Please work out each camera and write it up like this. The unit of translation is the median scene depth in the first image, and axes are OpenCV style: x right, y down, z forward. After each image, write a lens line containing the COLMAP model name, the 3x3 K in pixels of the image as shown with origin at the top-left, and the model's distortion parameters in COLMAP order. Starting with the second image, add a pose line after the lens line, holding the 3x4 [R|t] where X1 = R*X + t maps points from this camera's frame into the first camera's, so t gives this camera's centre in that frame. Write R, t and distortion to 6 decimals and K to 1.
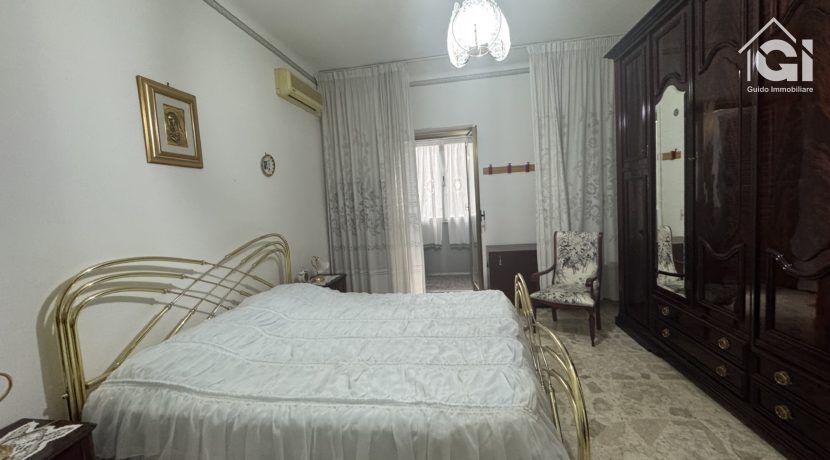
lens RADIAL K [[328.5, 0, 415.0], [0, 328.5, 230.0], [0, 0, 1]] dist [-0.002089, -0.000315]
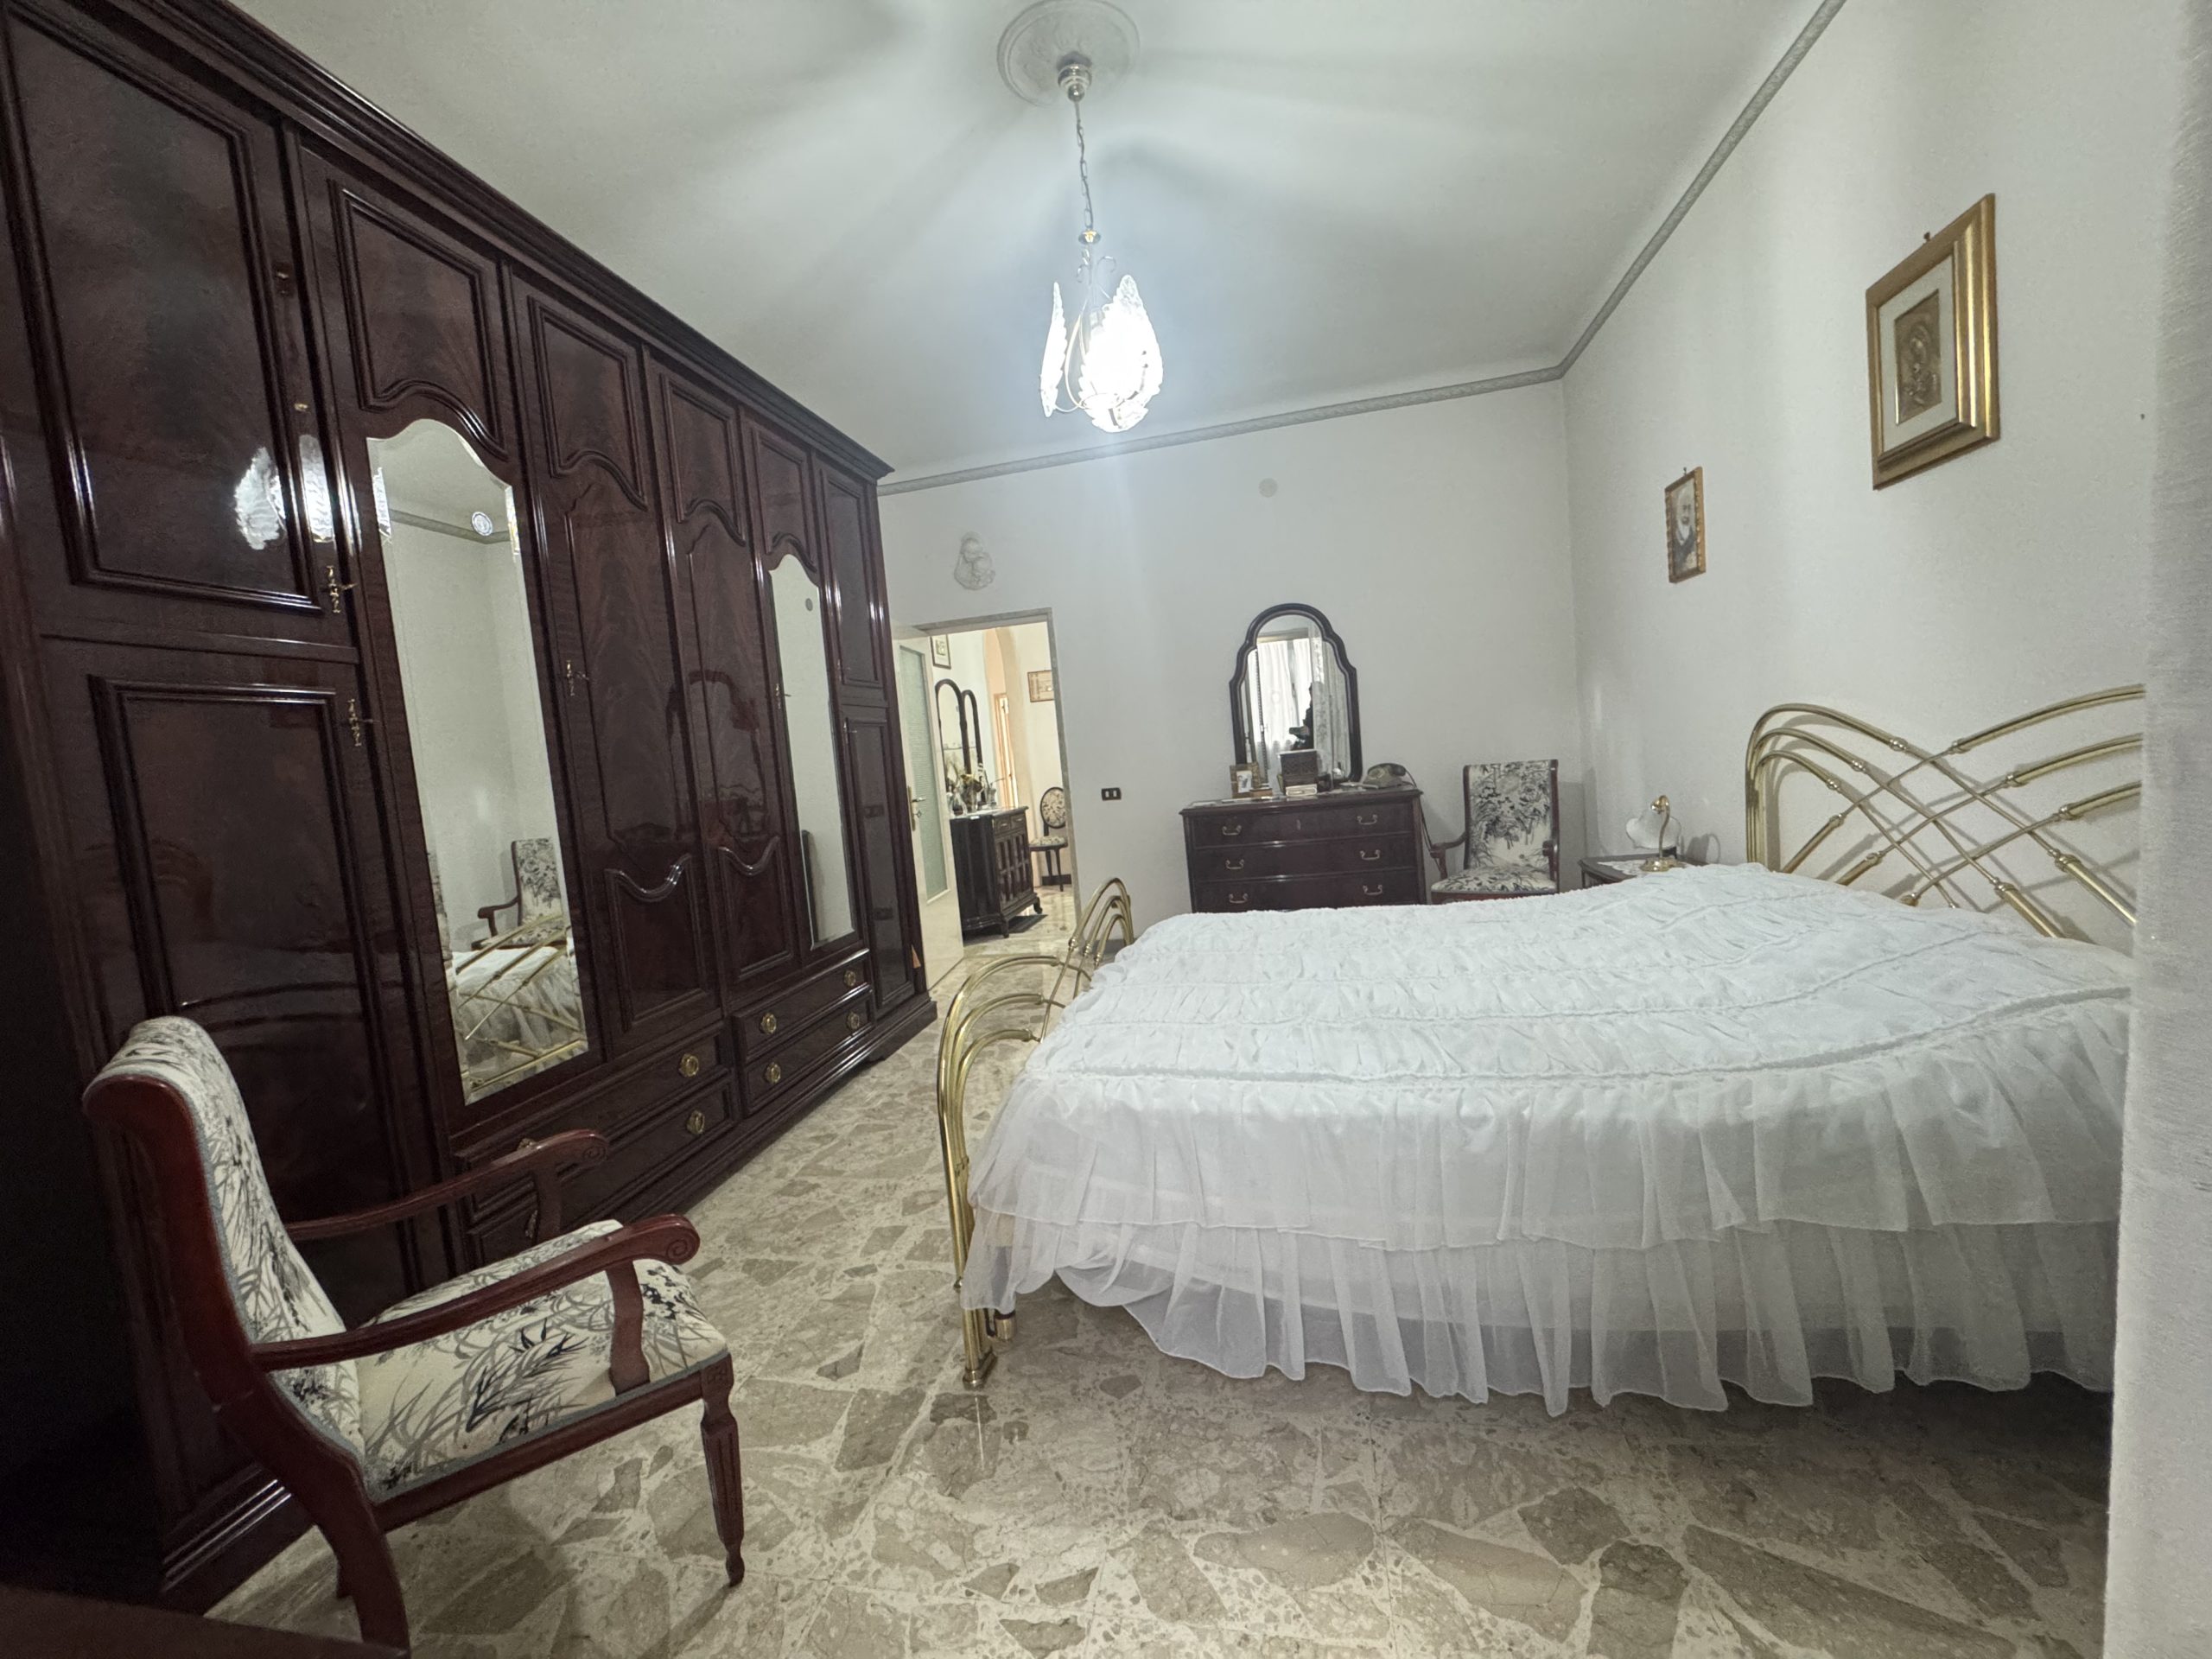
lens RADIAL K [[879.2, 0, 1106.0], [0, 879.2, 829.5], [0, 0, 1]] dist [-0.002034, 0.000505]
pose [[-0.987317, 0.149892, 0.052321, 0.194521], [0.156329, 0.975342, 0.155785, -0.100151], [-0.027680, 0.161989, -0.986404, 2.126772]]
